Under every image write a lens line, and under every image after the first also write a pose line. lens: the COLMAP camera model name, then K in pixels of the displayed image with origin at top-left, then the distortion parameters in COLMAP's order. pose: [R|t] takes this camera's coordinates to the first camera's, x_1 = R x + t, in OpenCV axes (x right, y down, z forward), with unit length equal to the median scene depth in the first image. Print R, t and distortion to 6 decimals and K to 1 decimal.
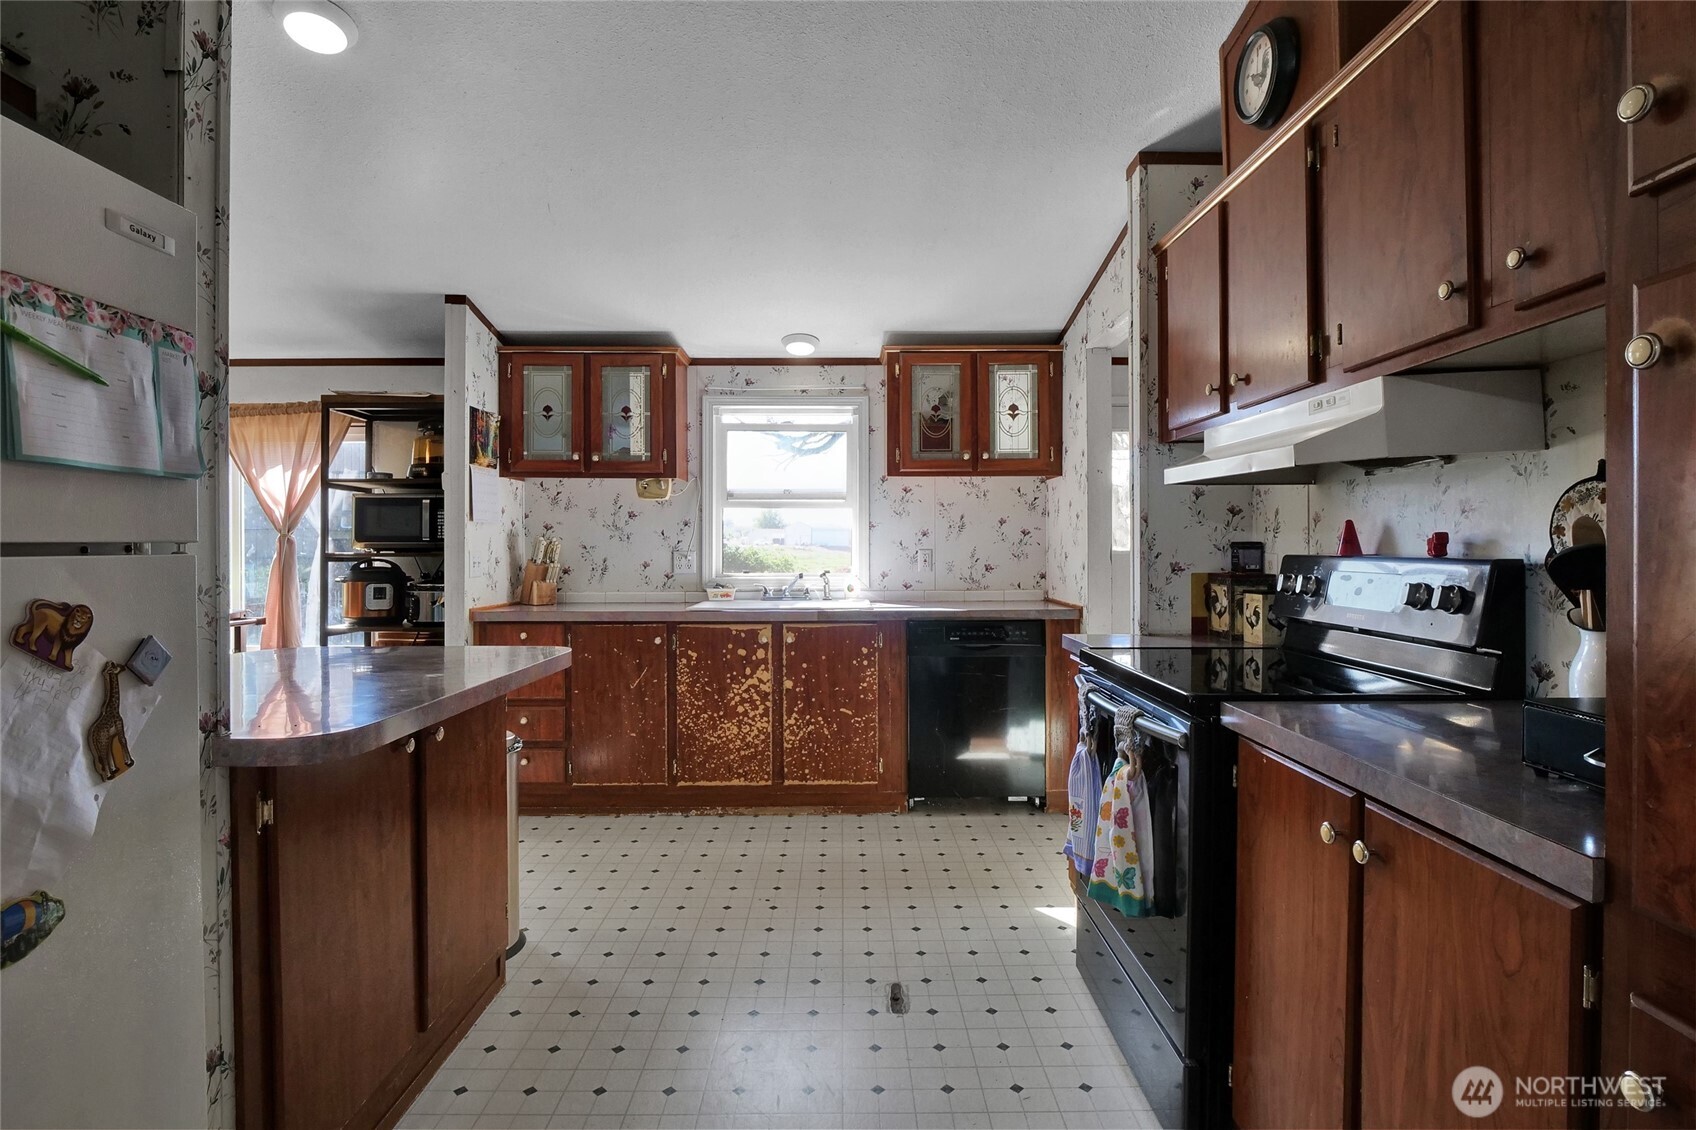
lens RADIAL K [[823.7, 0, 850.3], [0, 823.7, 545.1], [0, 0, 1]] dist [-0.006207, -0.005238]
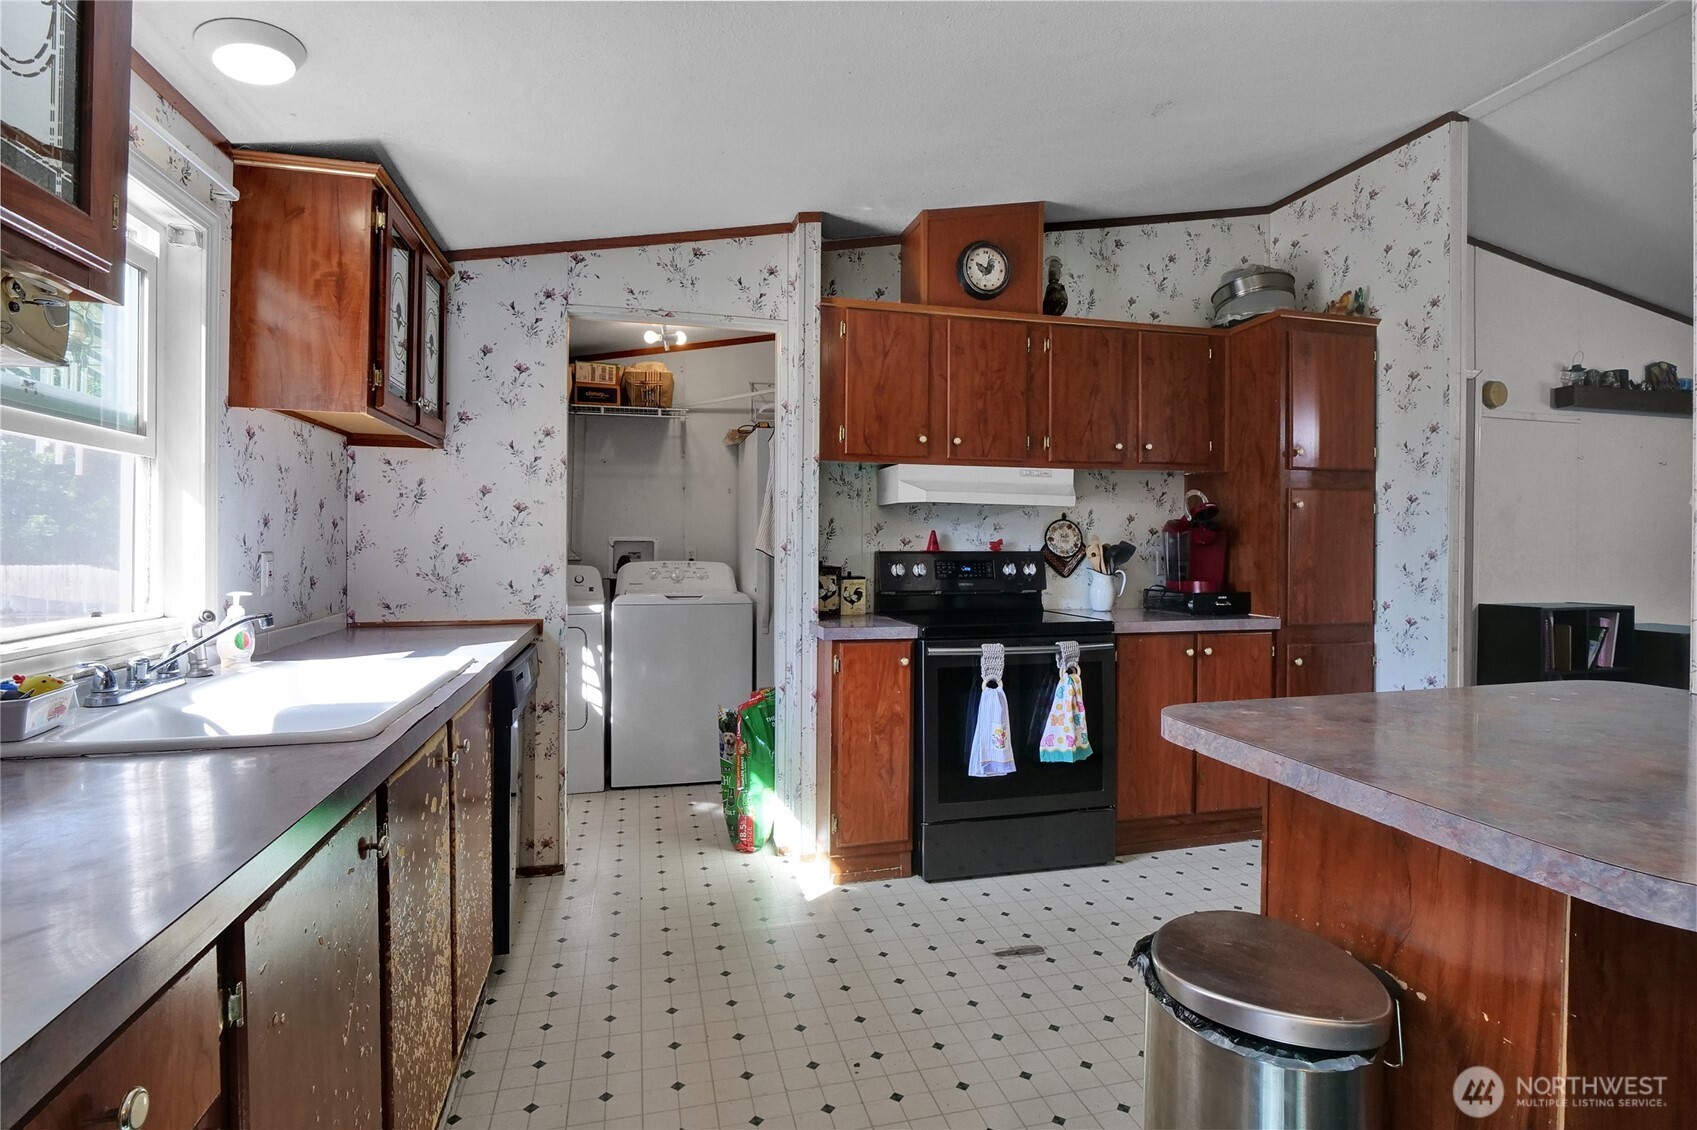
lens RADIAL K [[824.2, 0, 850.8], [0, 824.2, 545.1], [0, 0, 1]] dist [-0.006207, -0.005238]
pose [[-0.241795, -0.003180, 0.970322, -0.583116], [-0.002860, 0.999993, 0.002564, -0.002087], [-0.970323, -0.002155, -0.241802, 0.897275]]
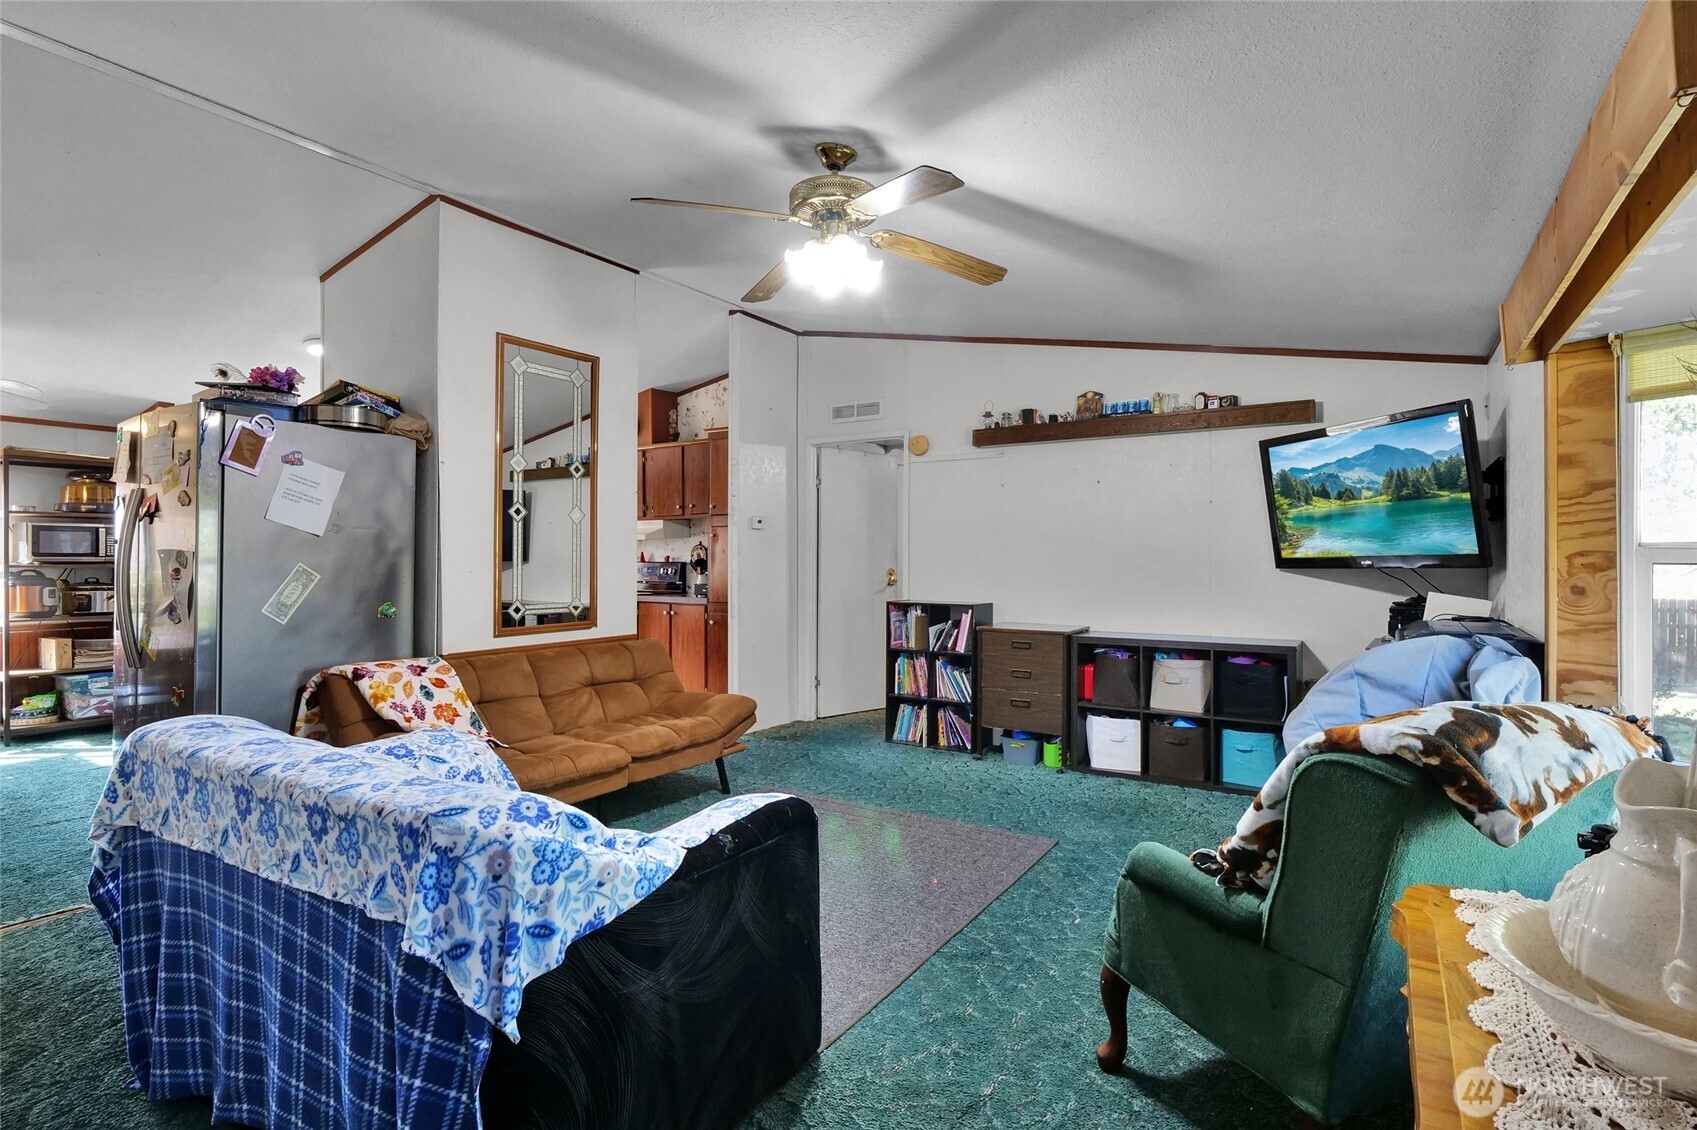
lens RADIAL K [[824.2, 0, 850.8], [0, 824.2, 545.1], [0, 0, 1]] dist [-0.006207, -0.005238]
pose [[0.549907, 0.016901, 0.835055, -1.045372], [-0.000623, 0.999803, -0.019825, 0.006413], [-0.835225, 0.010382, 0.549810, -0.953897]]
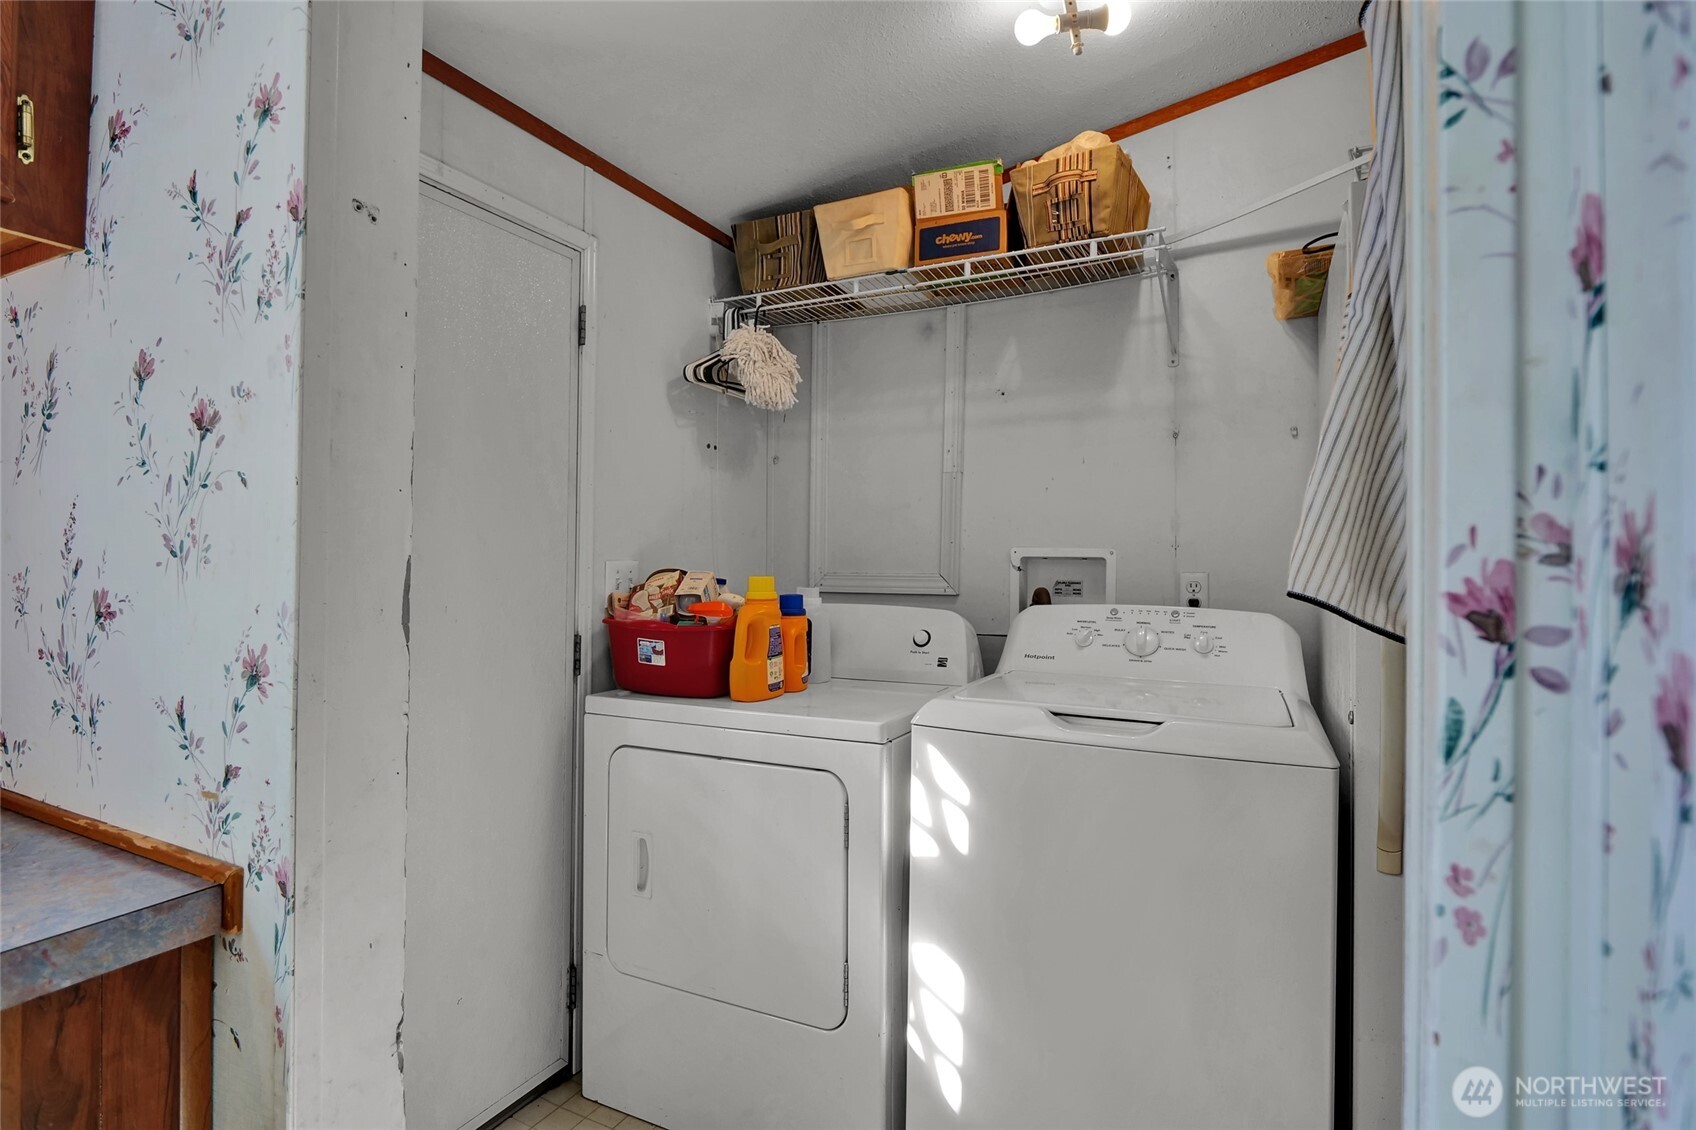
lens RADIAL K [[823.7, 0, 850.3], [0, 823.7, 545.1], [0, 0, 1]] dist [-0.006207, -0.005238]
pose [[0.458923, 0.019490, 0.888262, 0.172080], [-0.007566, 0.999809, -0.018029, -0.001361], [-0.888444, 0.001553, 0.458983, 0.774730]]
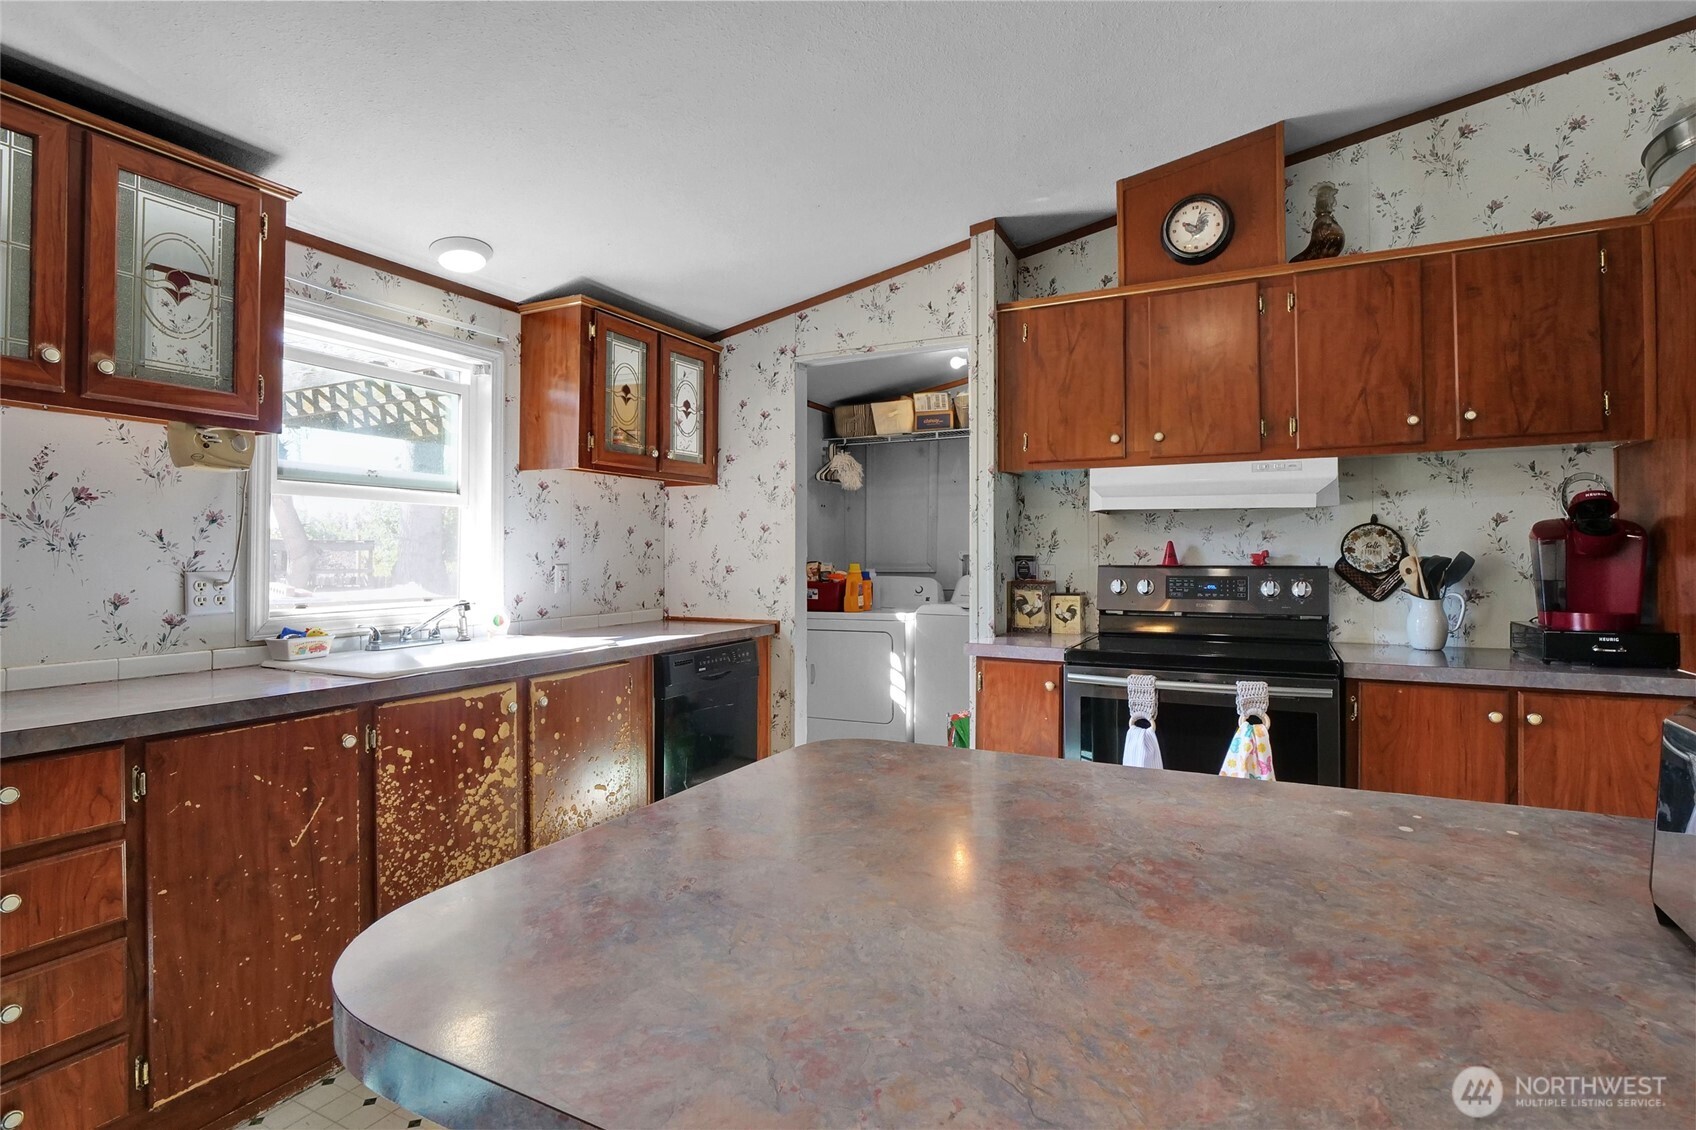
lens RADIAL K [[823.7, 0, 850.3], [0, 823.7, 545.1], [0, 0, 1]] dist [-0.006207, -0.005238]
pose [[0.461498, 0.011471, 0.887067, -0.551363], [0.001402, 0.999906, -0.013660, -0.002296], [-0.887140, 0.007548, 0.461438, 0.467731]]
